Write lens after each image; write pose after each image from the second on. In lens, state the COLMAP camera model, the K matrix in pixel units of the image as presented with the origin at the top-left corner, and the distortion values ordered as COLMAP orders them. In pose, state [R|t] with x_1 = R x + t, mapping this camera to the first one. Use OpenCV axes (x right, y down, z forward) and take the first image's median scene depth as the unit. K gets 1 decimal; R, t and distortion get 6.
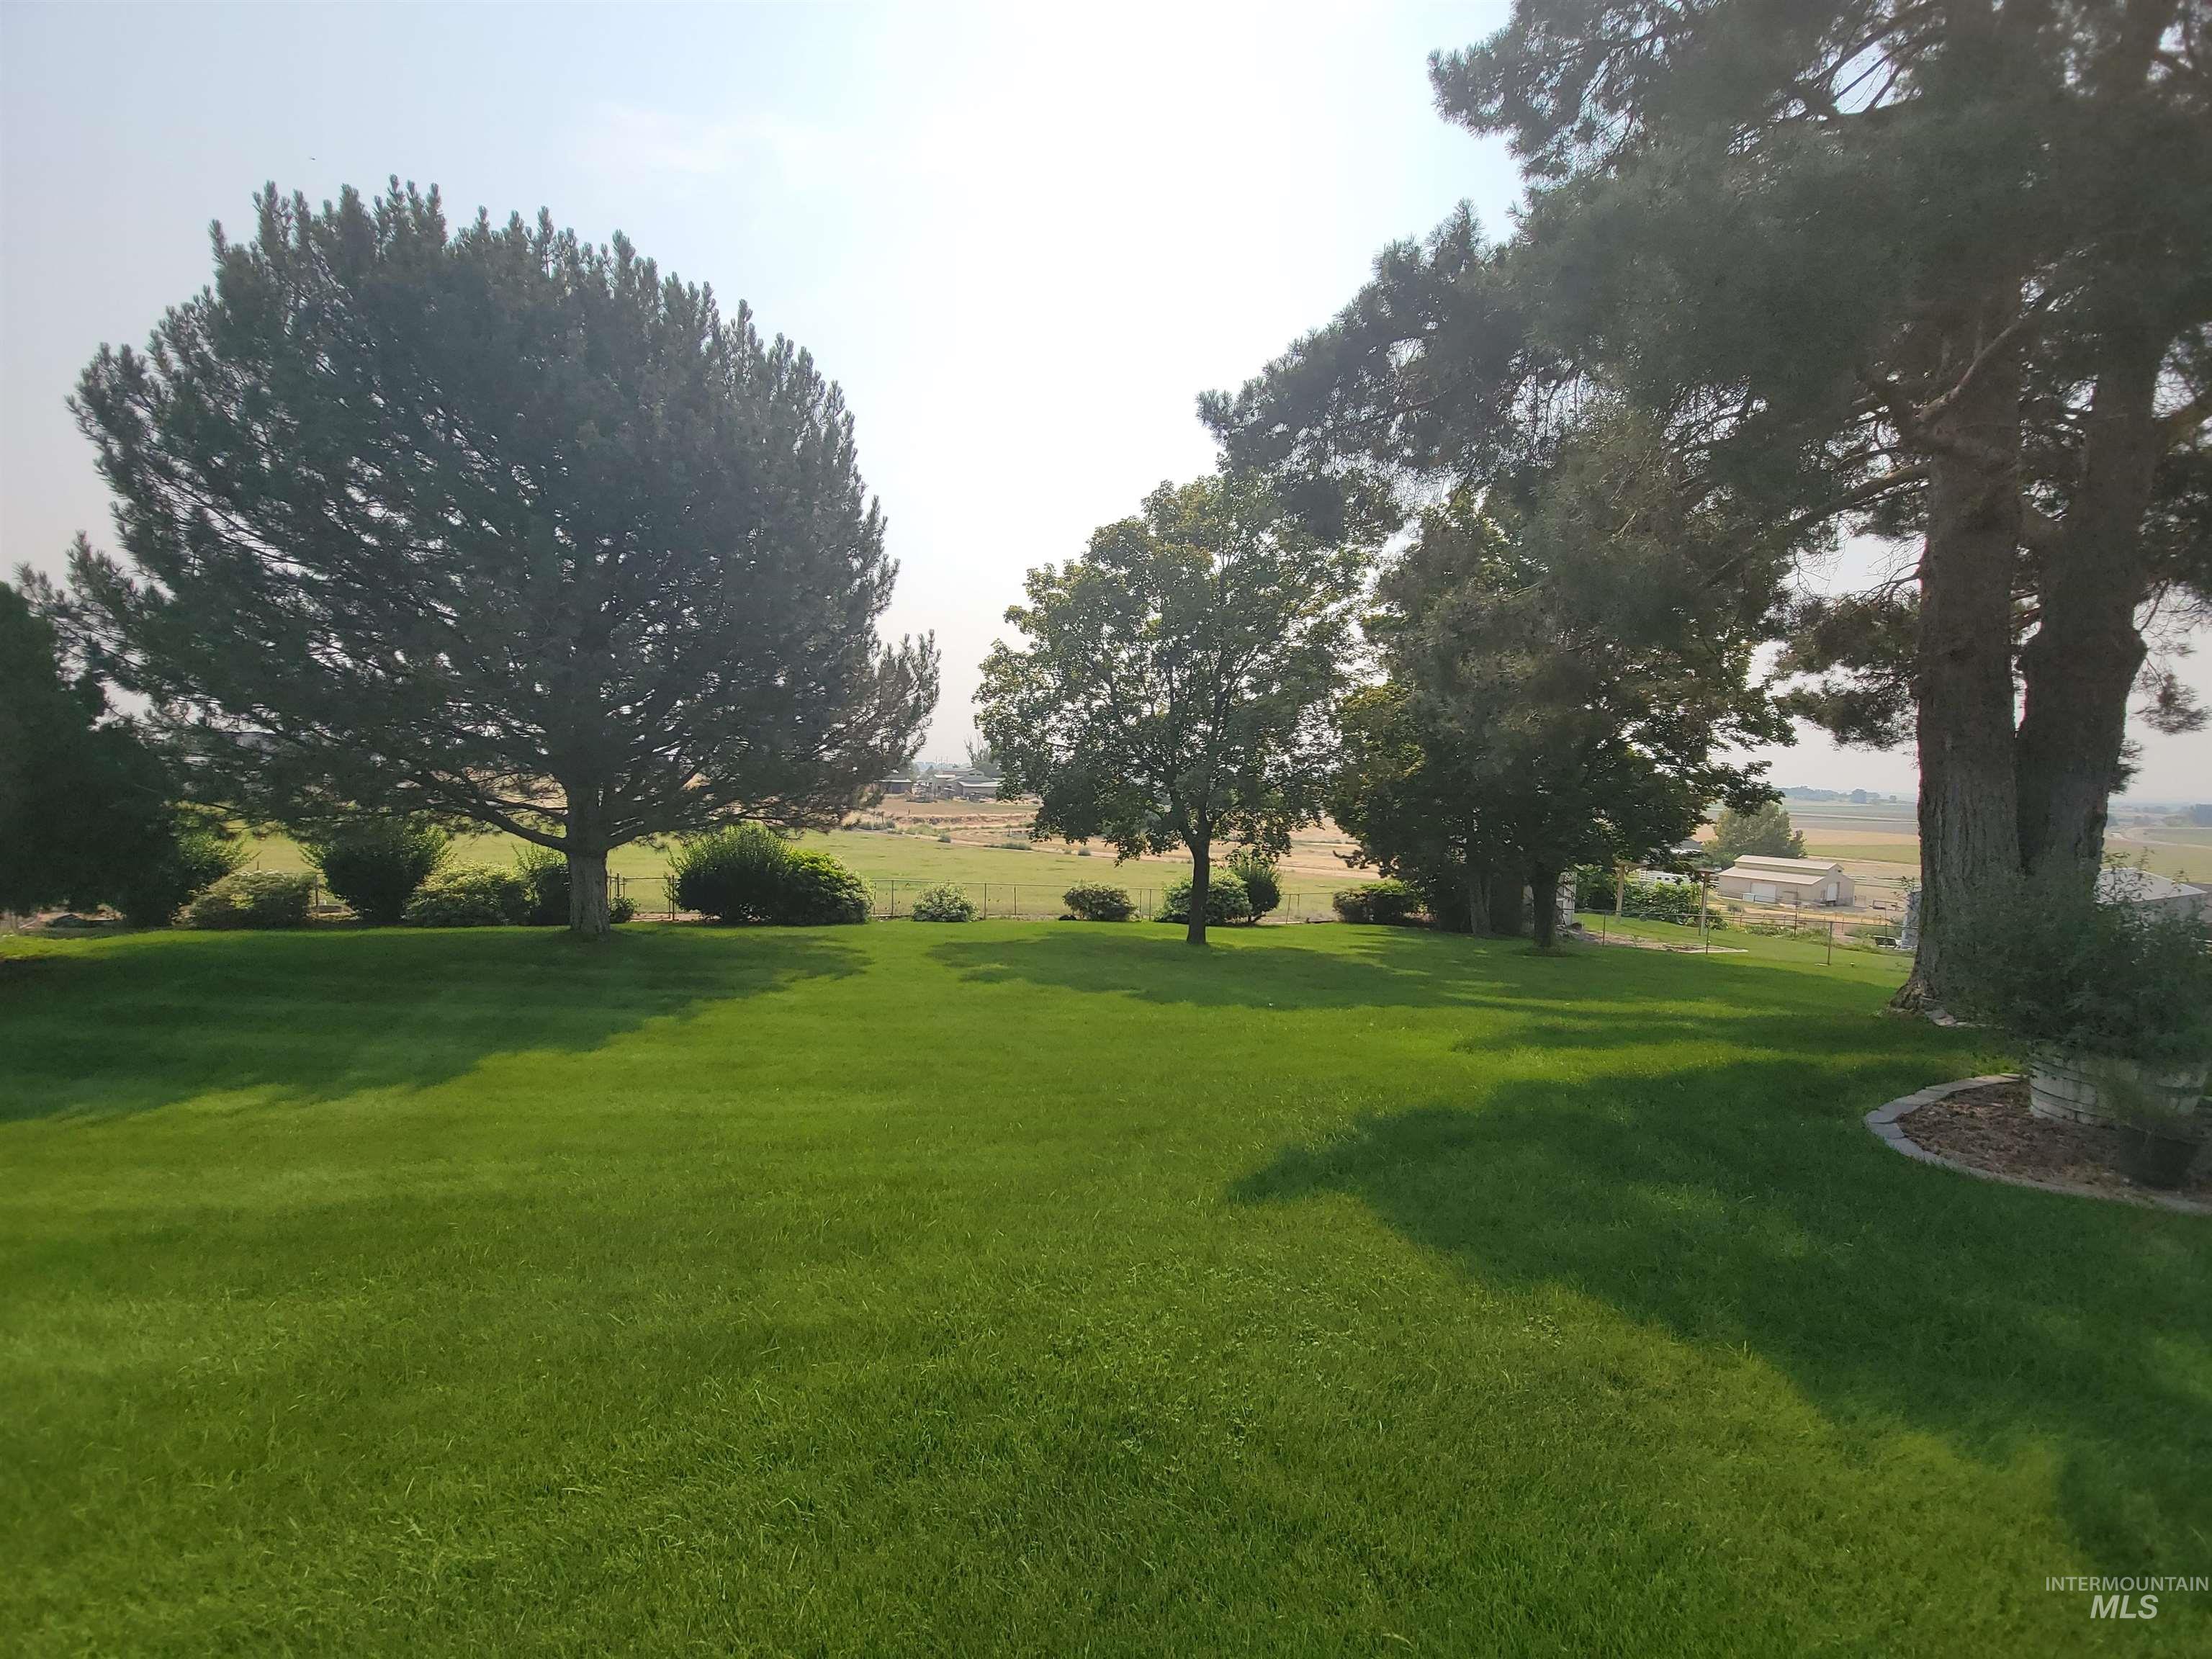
lens RADIAL K [[904.2, 0, 1107.8], [0, 904.2, 858.6], [0, 0, 1]] dist [0.001008, -0.007850]
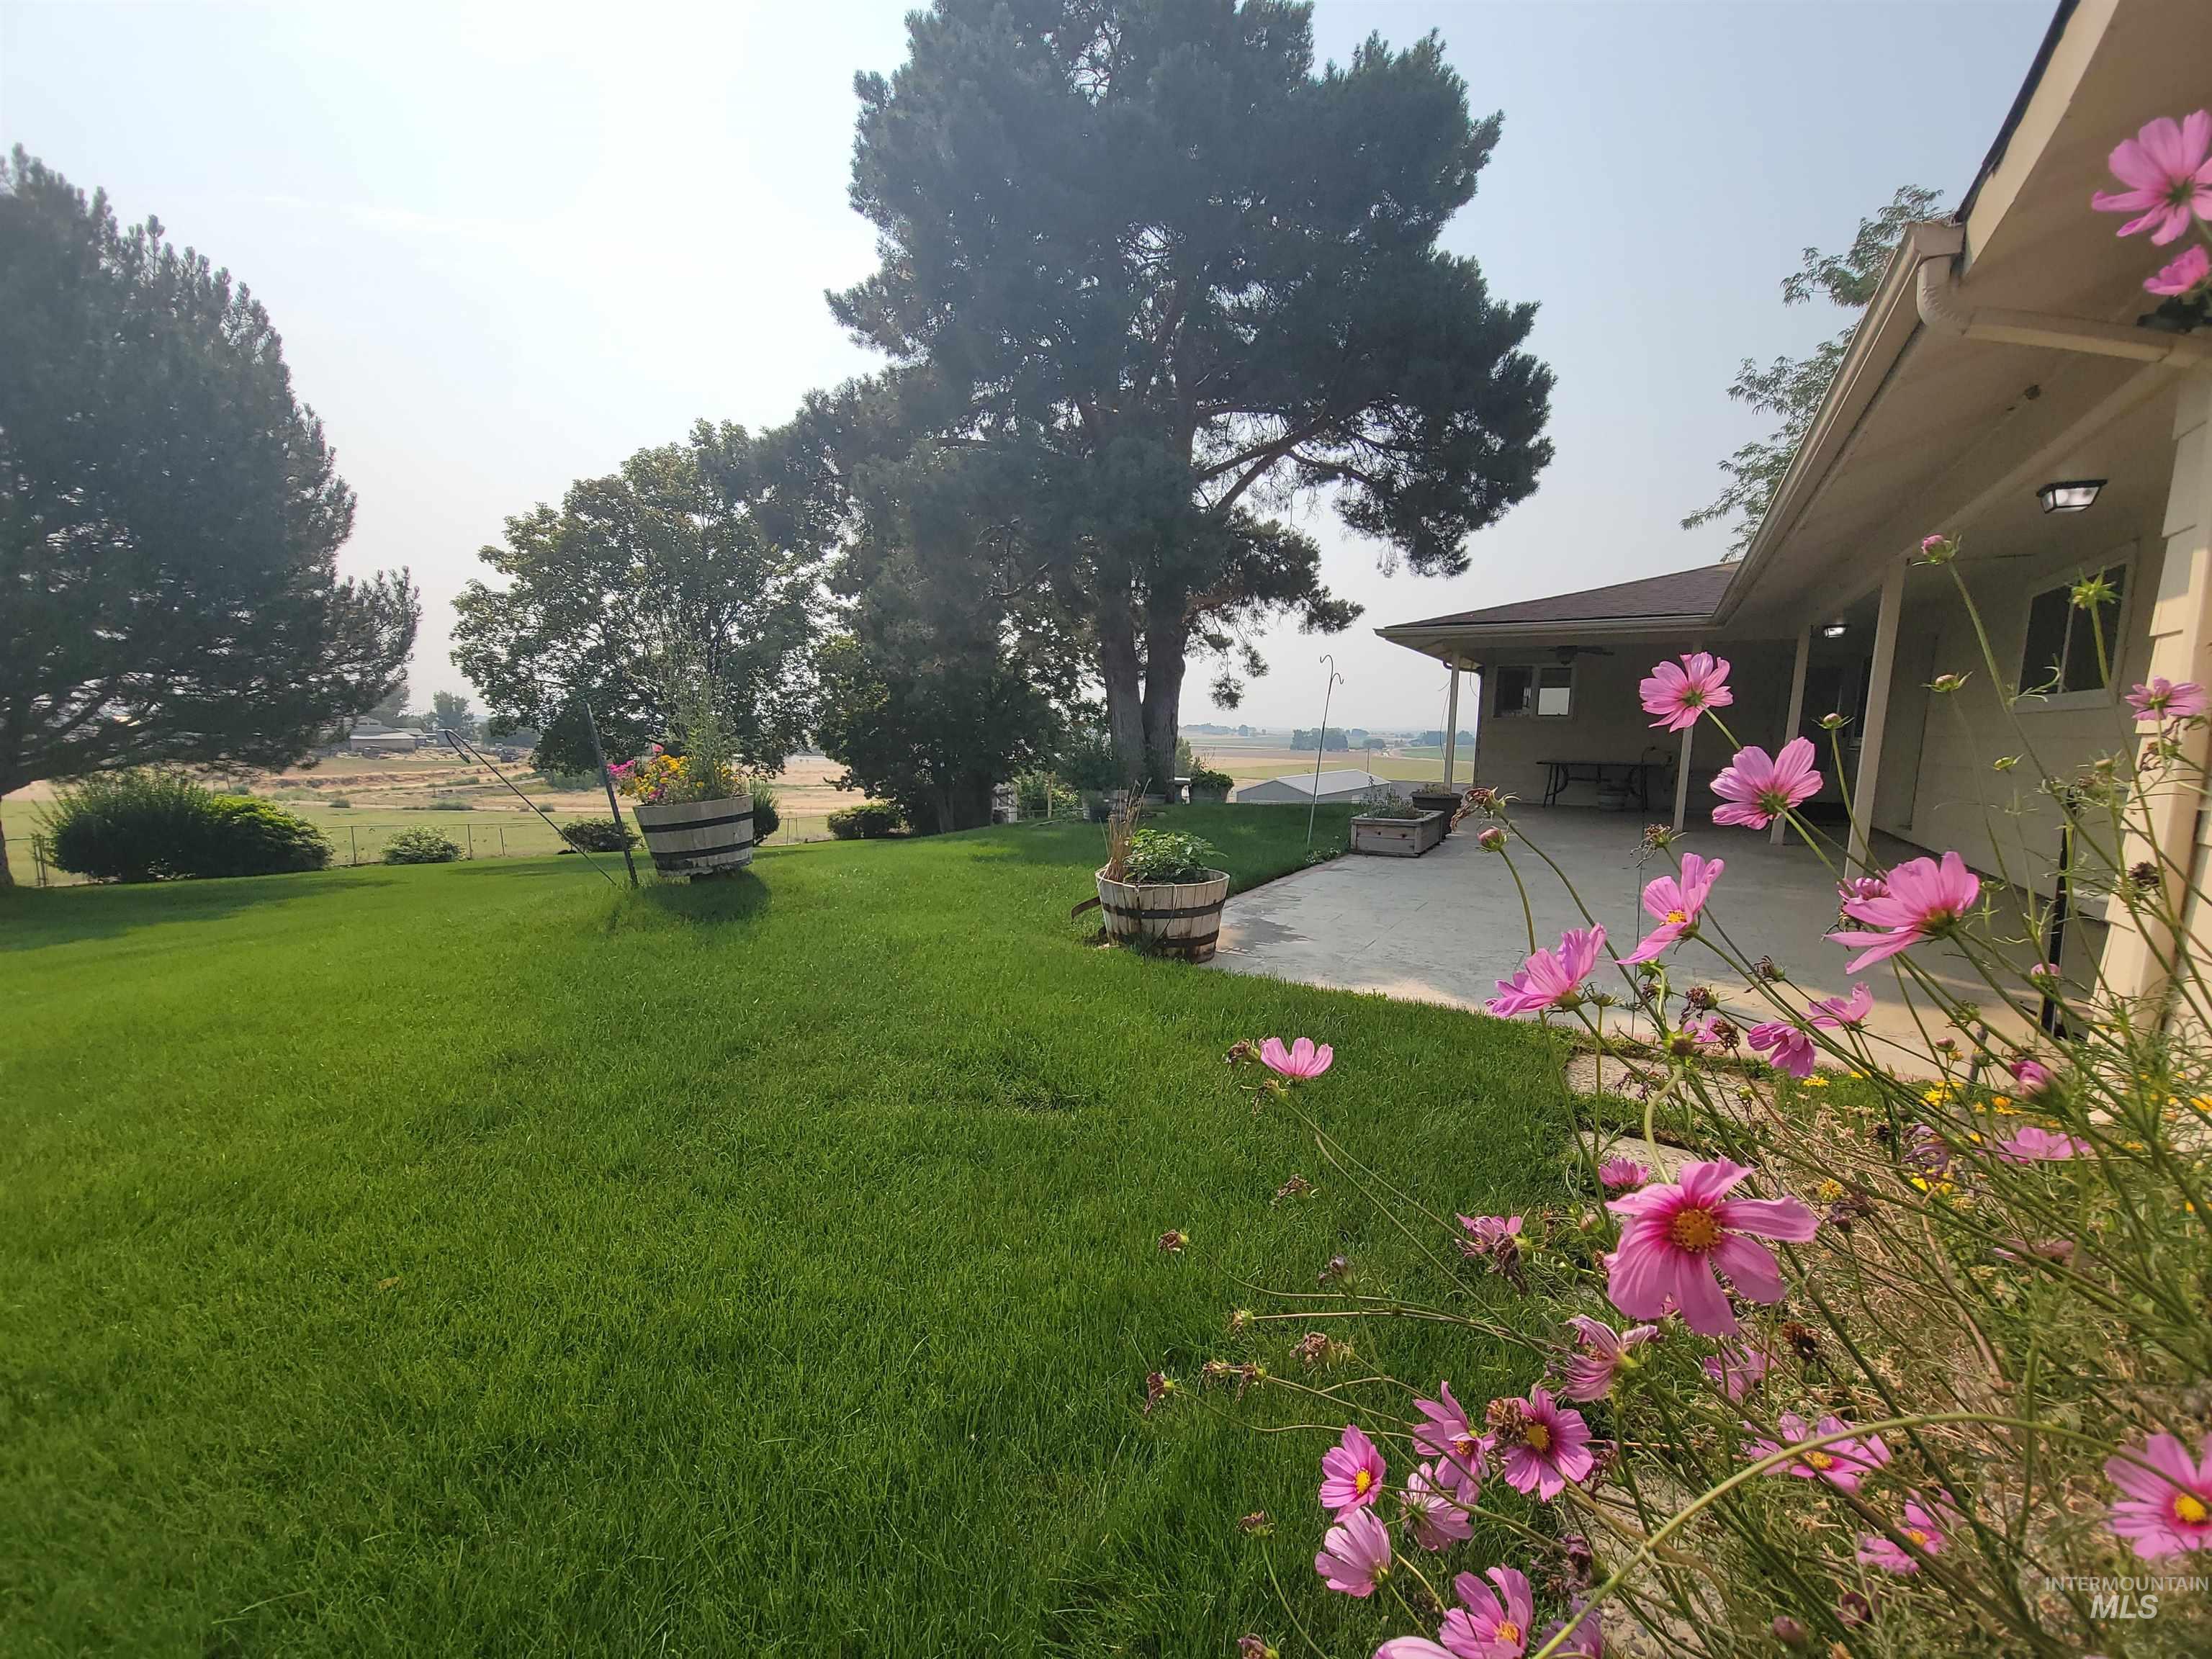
lens RADIAL K [[904.2, 0, 1107.8], [0, 904.2, 858.6], [0, 0, 1]] dist [0.001008, -0.007850]
pose [[0.855847, -0.091205, 0.509124, -0.055331], [0.060258, 0.995209, 0.076988, 0.040315], [-0.513707, -0.035211, 0.857243, -0.266309]]
